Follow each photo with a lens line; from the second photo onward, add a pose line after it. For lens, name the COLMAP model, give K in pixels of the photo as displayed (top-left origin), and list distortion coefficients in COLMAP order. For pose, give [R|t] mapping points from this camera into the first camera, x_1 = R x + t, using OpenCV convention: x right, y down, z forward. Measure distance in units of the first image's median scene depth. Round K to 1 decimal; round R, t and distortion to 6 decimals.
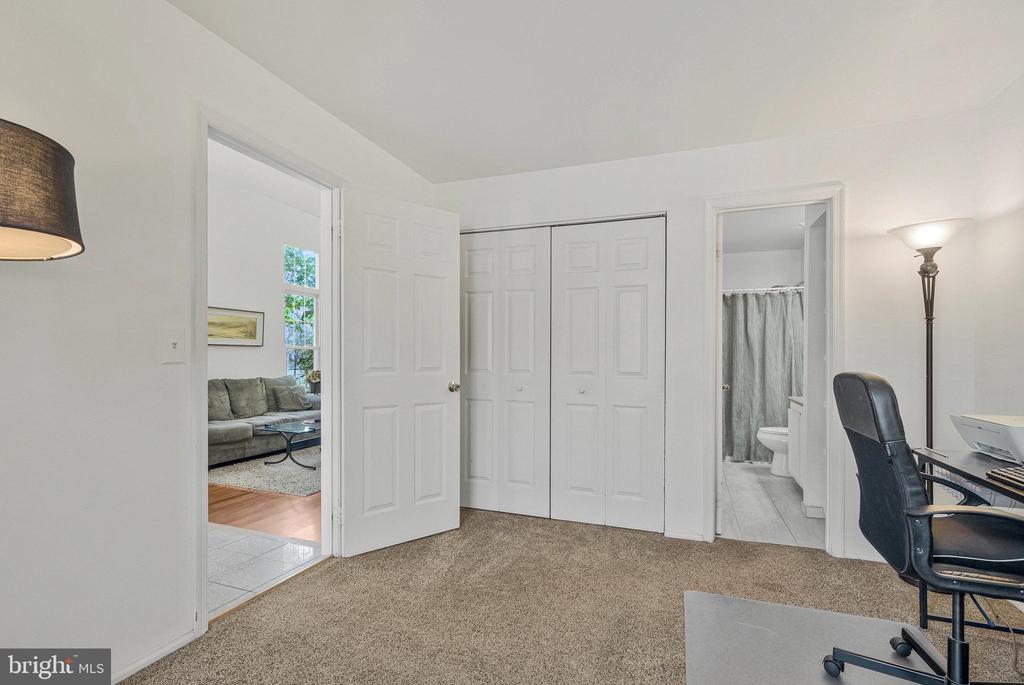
lens RADIAL K [[471.0, 0, 504.6], [0, 471.0, 359.1], [0, 0, 1]] dist [-0.011576, 0.000476]
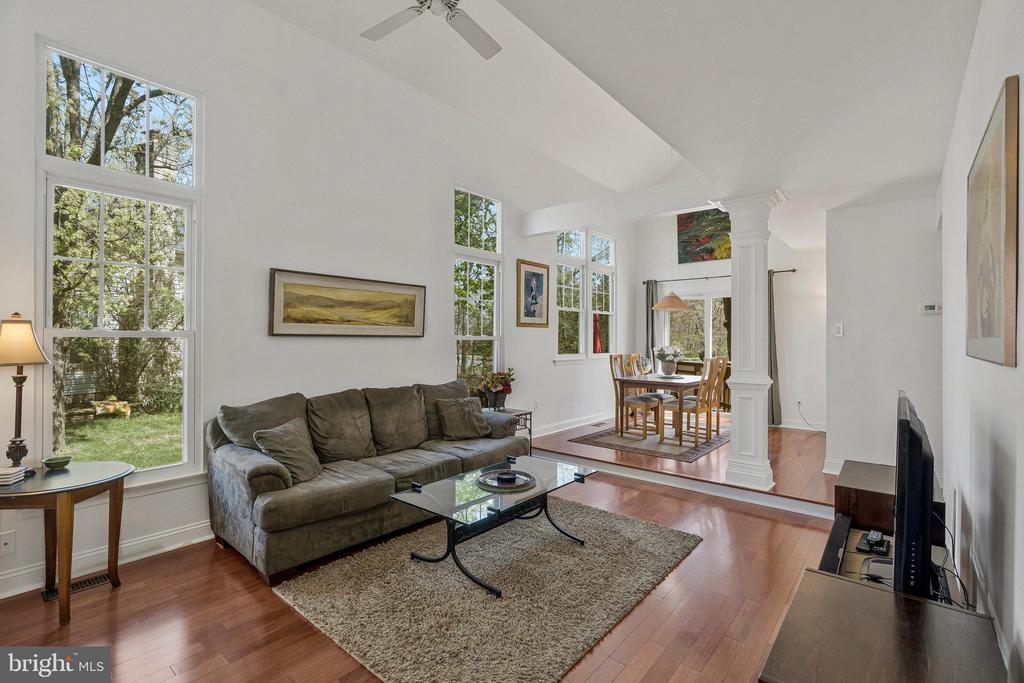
lens RADIAL K [[471.0, 0, 516.0], [0, 471.0, 339.5], [0, 0, 1]] dist [-0.011576, 0.000476]
pose [[0.945827, 0.001377, -0.324667, -0.179519], [-0.004328, 0.999956, -0.008367, -0.019170], [0.324641, 0.009319, 0.945791, 0.426018]]
